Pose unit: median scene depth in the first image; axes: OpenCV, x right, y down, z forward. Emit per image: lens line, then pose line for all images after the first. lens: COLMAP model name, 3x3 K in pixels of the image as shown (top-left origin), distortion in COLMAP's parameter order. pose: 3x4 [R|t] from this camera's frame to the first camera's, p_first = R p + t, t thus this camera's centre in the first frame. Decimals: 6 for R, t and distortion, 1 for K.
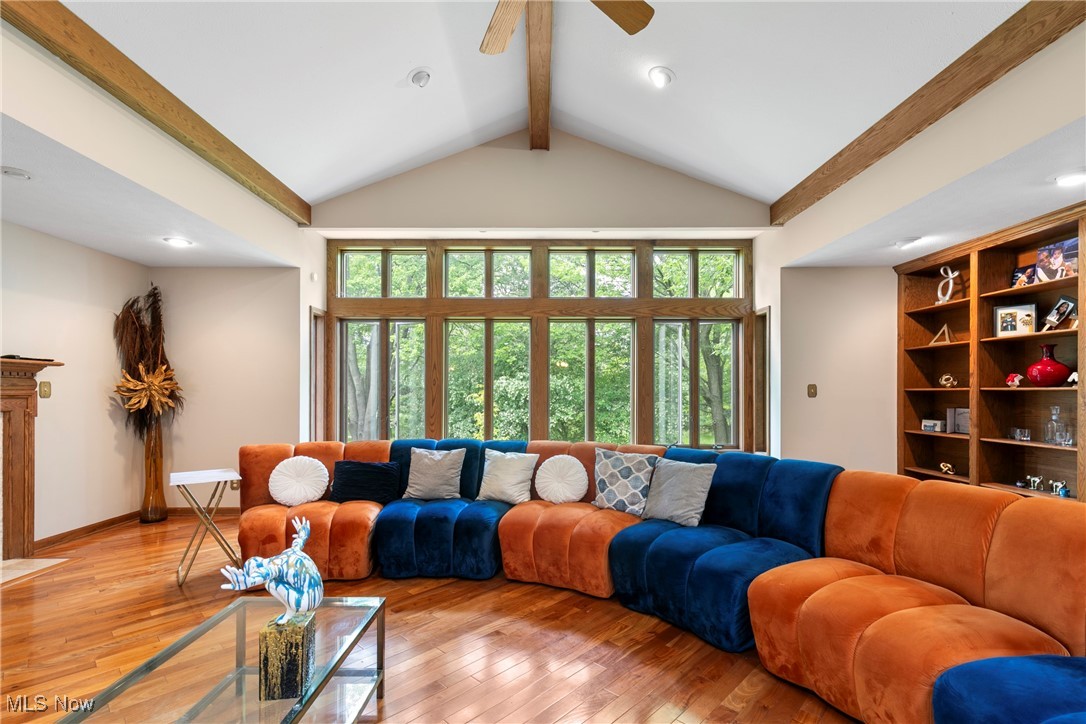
lens RADIAL K [[494.2, 0, 538.8], [0, 494.2, 389.5], [0, 0, 1]] dist [0.001381, 0.000242]
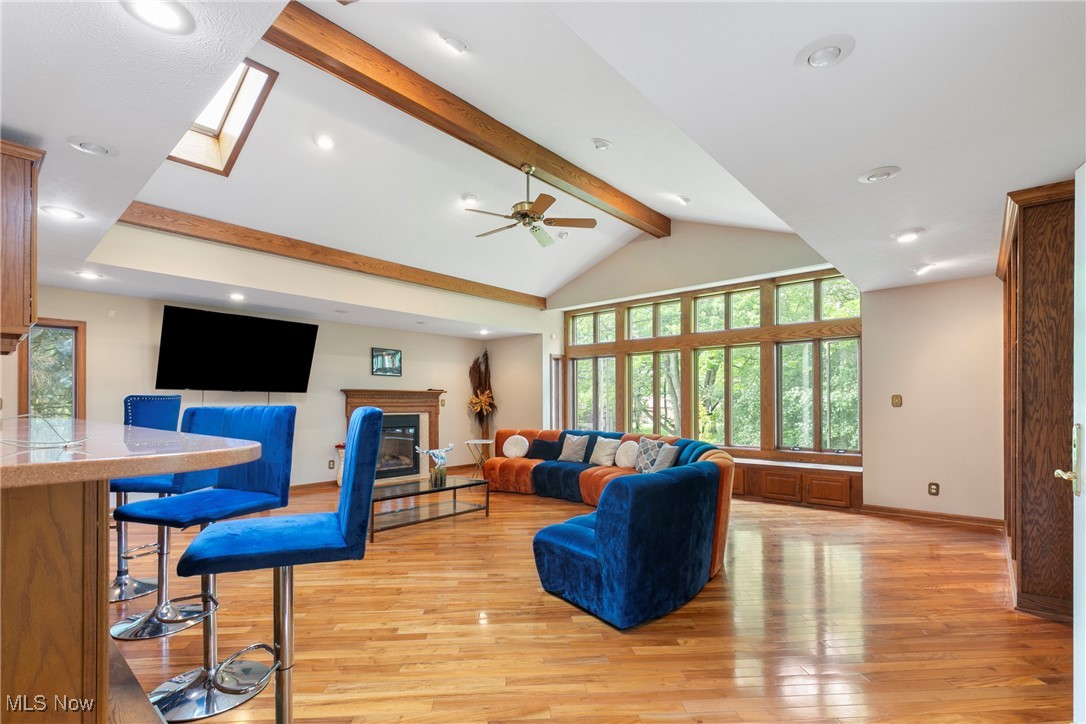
lens RADIAL K [[494.2, 0, 538.8], [0, 494.2, 389.5], [0, 0, 1]] dist [0.001381, 0.000242]
pose [[0.749682, -0.021628, -0.661444, 0.700960], [0.007446, 0.999678, -0.024248, -0.002220], [0.661756, 0.013254, 0.749602, -0.348732]]
